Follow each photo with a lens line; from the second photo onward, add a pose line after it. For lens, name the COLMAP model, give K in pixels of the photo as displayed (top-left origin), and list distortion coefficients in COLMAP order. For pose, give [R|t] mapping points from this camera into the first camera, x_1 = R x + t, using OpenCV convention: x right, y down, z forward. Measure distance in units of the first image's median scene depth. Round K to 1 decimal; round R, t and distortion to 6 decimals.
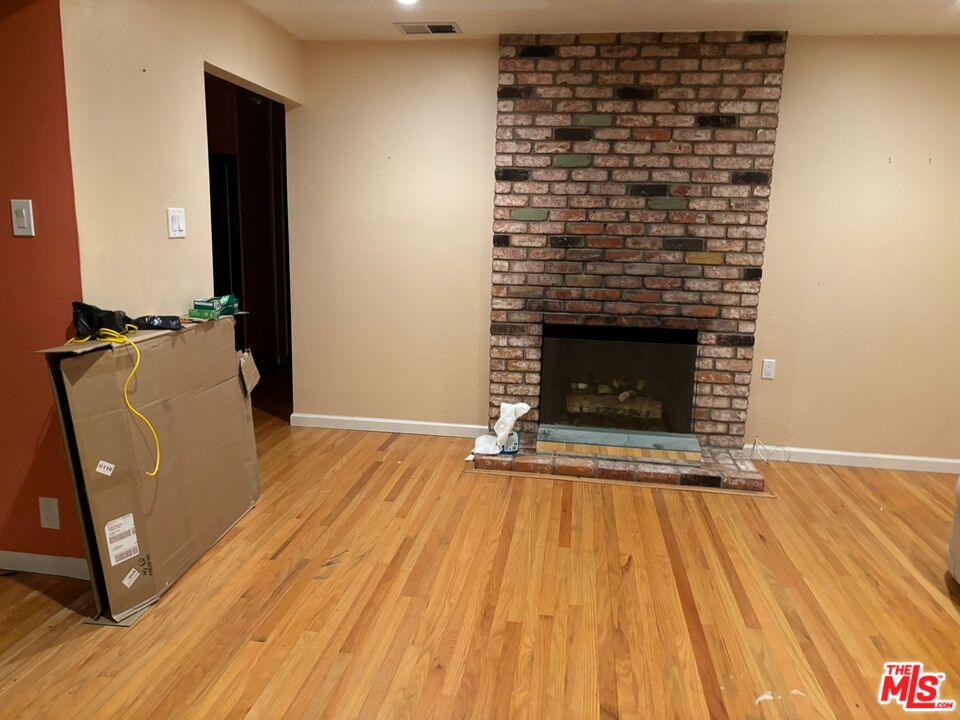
lens RADIAL K [[739.6, 0, 478.2], [0, 739.6, 358.4], [0, 0, 1]] dist [0.023024, -0.048779]
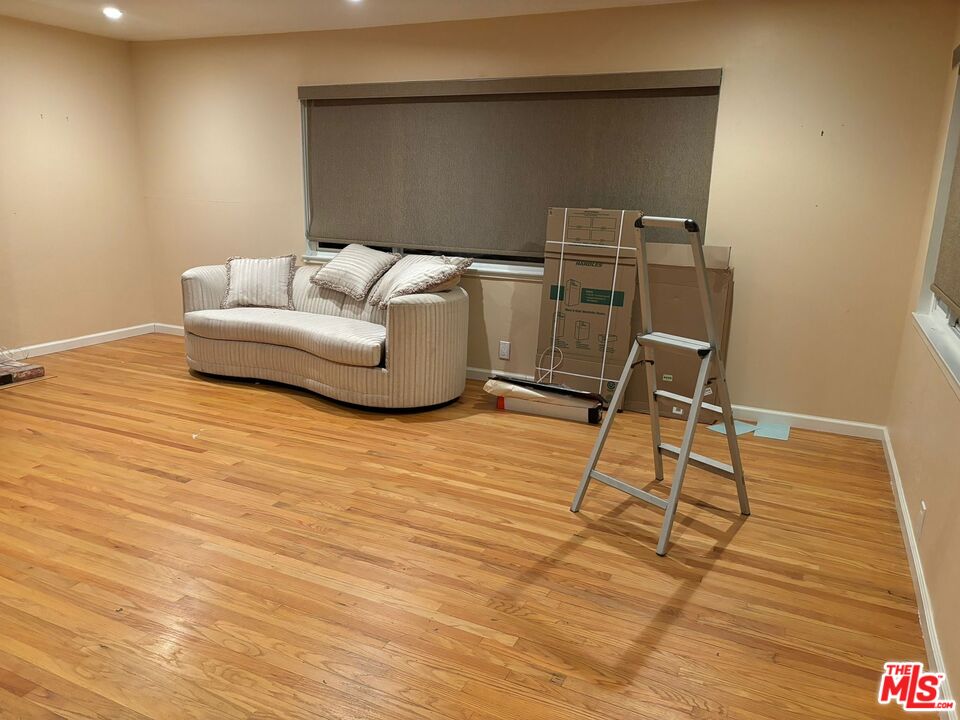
lens RADIAL K [[739.6, 0, 477.5], [0, 739.6, 360.4], [0, 0, 1]] dist [0.023024, -0.048779]
pose [[0.295443, -0.250880, 0.921831, -0.894605], [0.161654, 0.964118, 0.210579, 0.001171], [-0.941584, 0.086804, 0.325398, -0.233423]]
